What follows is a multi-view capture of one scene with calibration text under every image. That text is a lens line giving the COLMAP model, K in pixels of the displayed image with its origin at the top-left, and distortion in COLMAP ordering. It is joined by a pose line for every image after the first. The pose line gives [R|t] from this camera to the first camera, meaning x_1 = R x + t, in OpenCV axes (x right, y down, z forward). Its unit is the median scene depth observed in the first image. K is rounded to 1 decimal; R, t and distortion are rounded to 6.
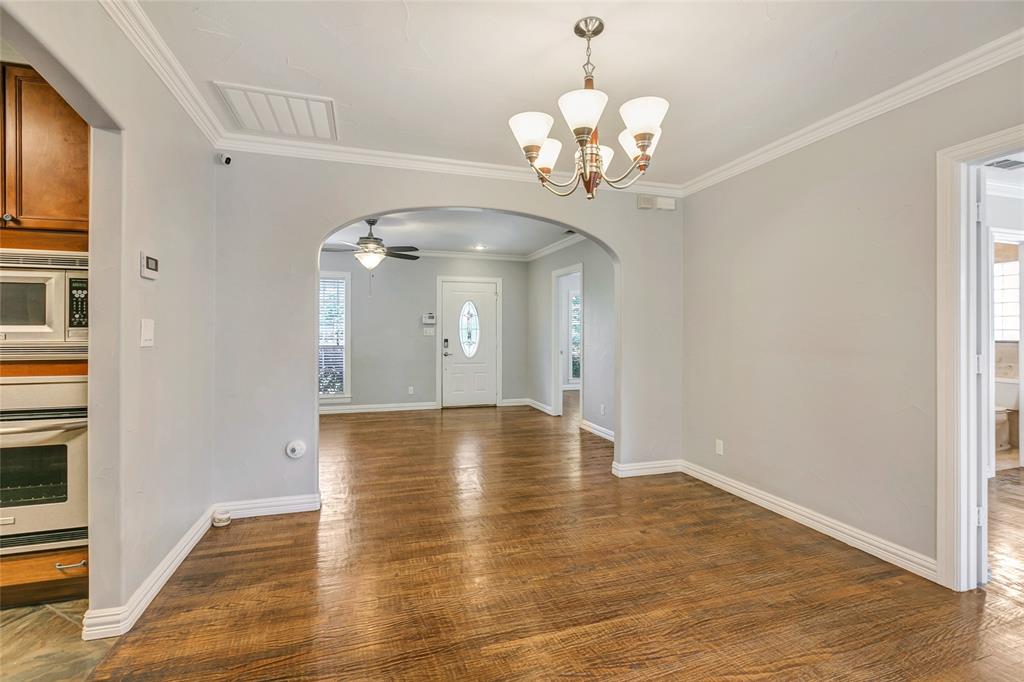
lens RADIAL K [[463.2, 0, 510.1], [0, 463.2, 331.1], [0, 0, 1]] dist [-0.001952, -0.000758]
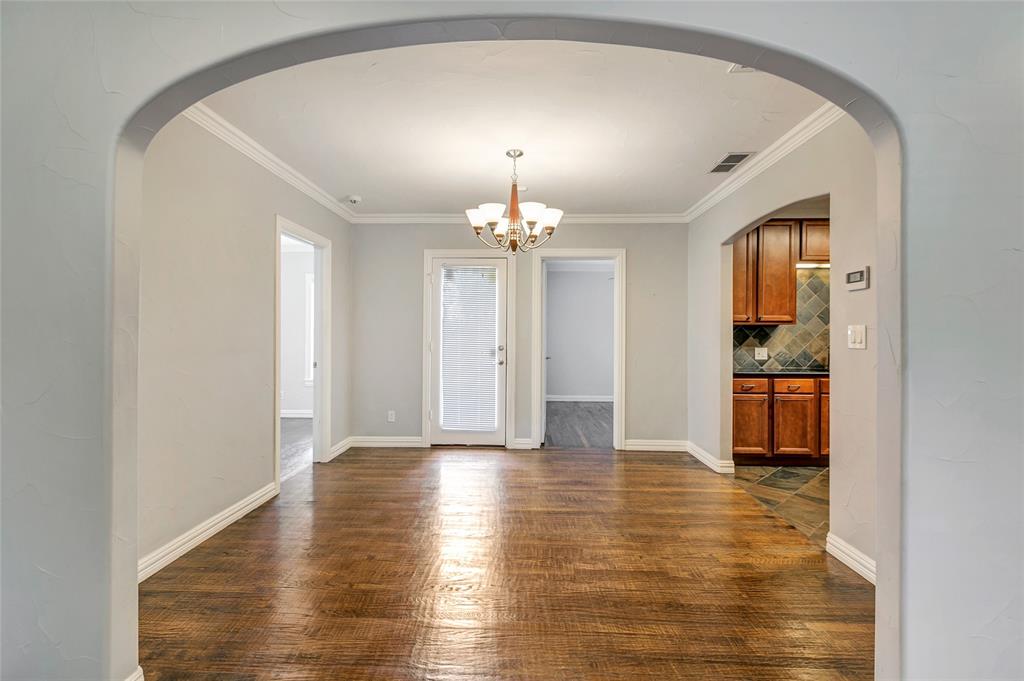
lens RADIAL K [[467.0, 0, 511.2], [0, 467.0, 332.4], [0, 0, 1]] dist [0.000953, -0.000432]
pose [[-0.943839, -0.005764, 0.330354, -0.139988], [-0.008172, 0.999949, -0.005900, 0.002928], [-0.330303, -0.008269, -0.943839, 0.947370]]
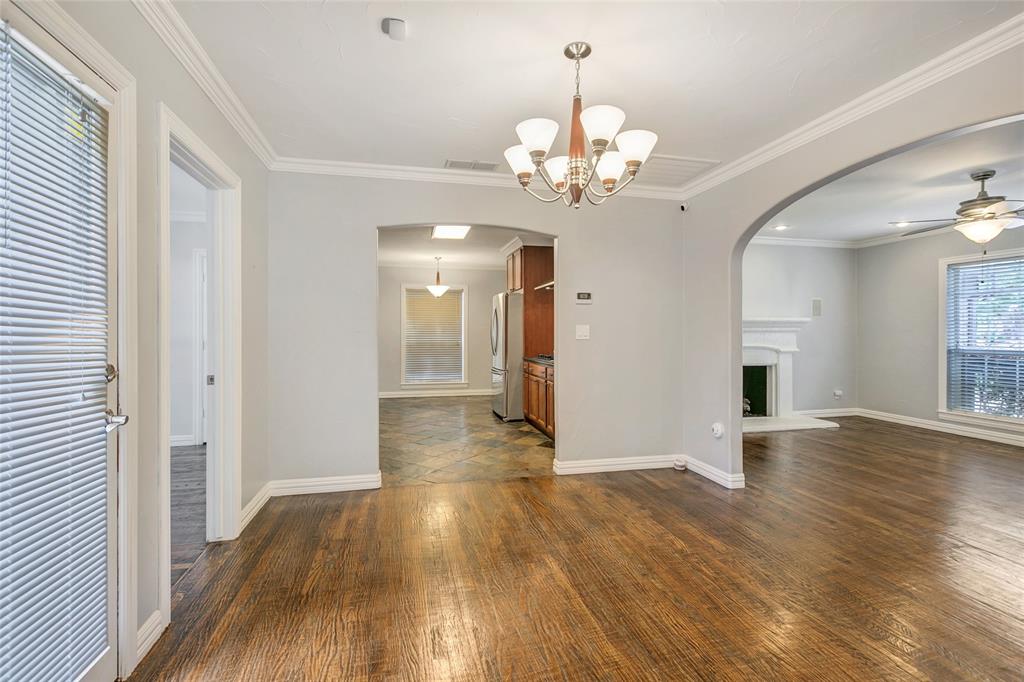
lens RADIAL K [[467.0, 0, 511.2], [0, 467.0, 332.9], [0, 0, 1]] dist [0.000953, -0.000432]
pose [[-0.075843, -0.001471, -0.997119, 0.464785], [0.001240, 0.999998, -0.001570, 0.004040], [0.997119, -0.001355, -0.075841, 0.336635]]
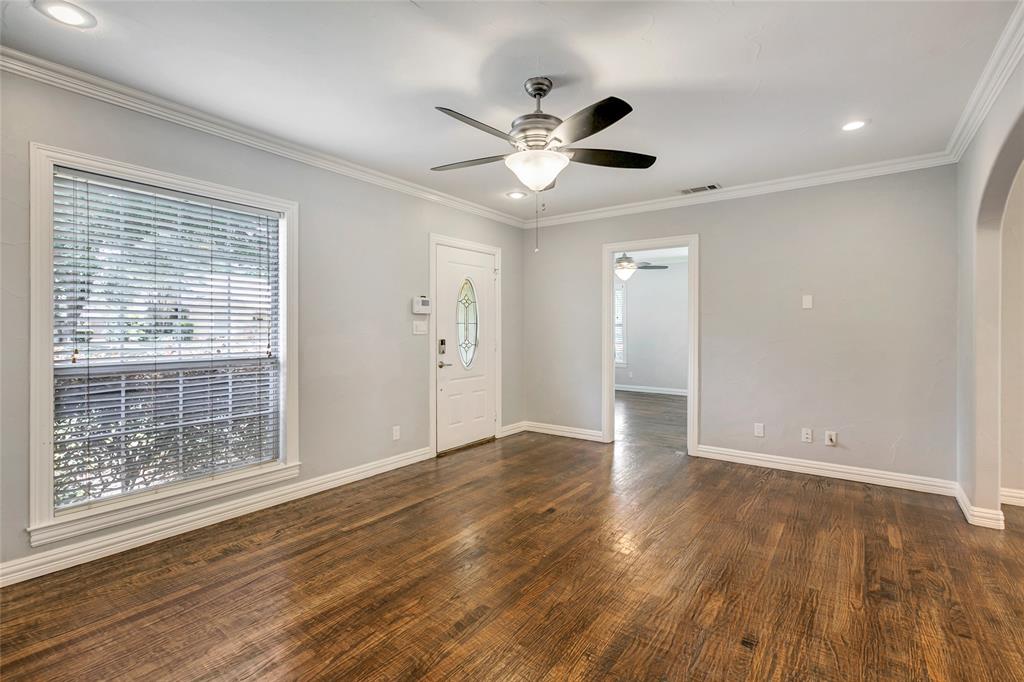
lens RADIAL K [[467.0, 0, 511.2], [0, 467.0, 332.9], [0, 0, 1]] dist [0.000953, -0.000432]
pose [[0.808616, -0.008131, 0.588280, -0.595154], [0.002605, 0.999944, 0.010241, 0.002987], [-0.588330, -0.006748, 0.808592, 0.642317]]
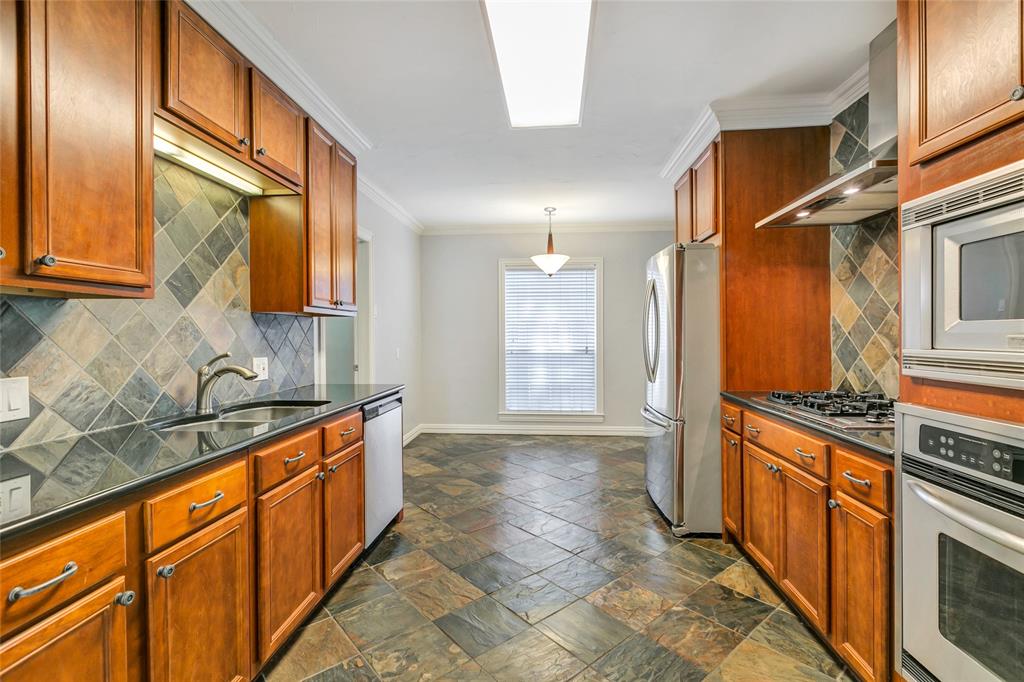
lens RADIAL K [[471.3, 0, 511.7], [0, 471.3, 337.1], [0, 0, 1]] dist [0.000825, -0.000094]
pose [[-0.377336, 0.004802, -0.926064, -0.170042], [0.002133, 0.999988, 0.004316, 0.001358], [0.926074, -0.000346, -0.377341, 0.257685]]
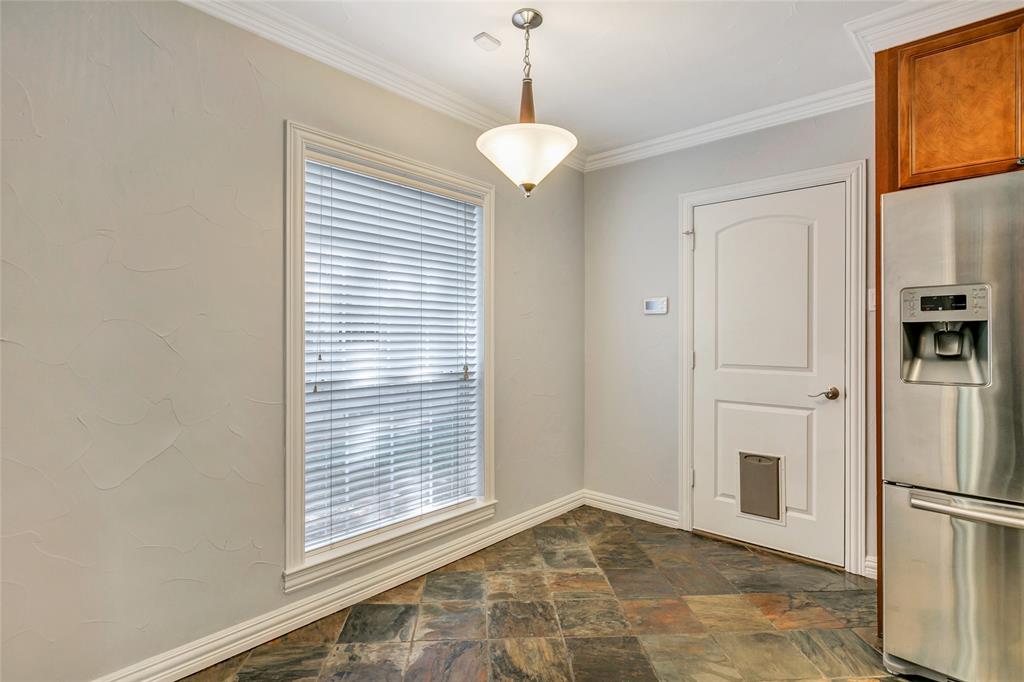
lens RADIAL K [[521.0, 0, 513.2], [0, 521.0, 338.8], [0, 0, 1]] dist [-0.001988, -0.000708]
pose [[0.511391, -0.000401, -0.859348, -0.718053], [-0.000950, 0.999999, -0.001032, -0.000509], [0.859348, 0.001344, 0.511390, -0.231425]]
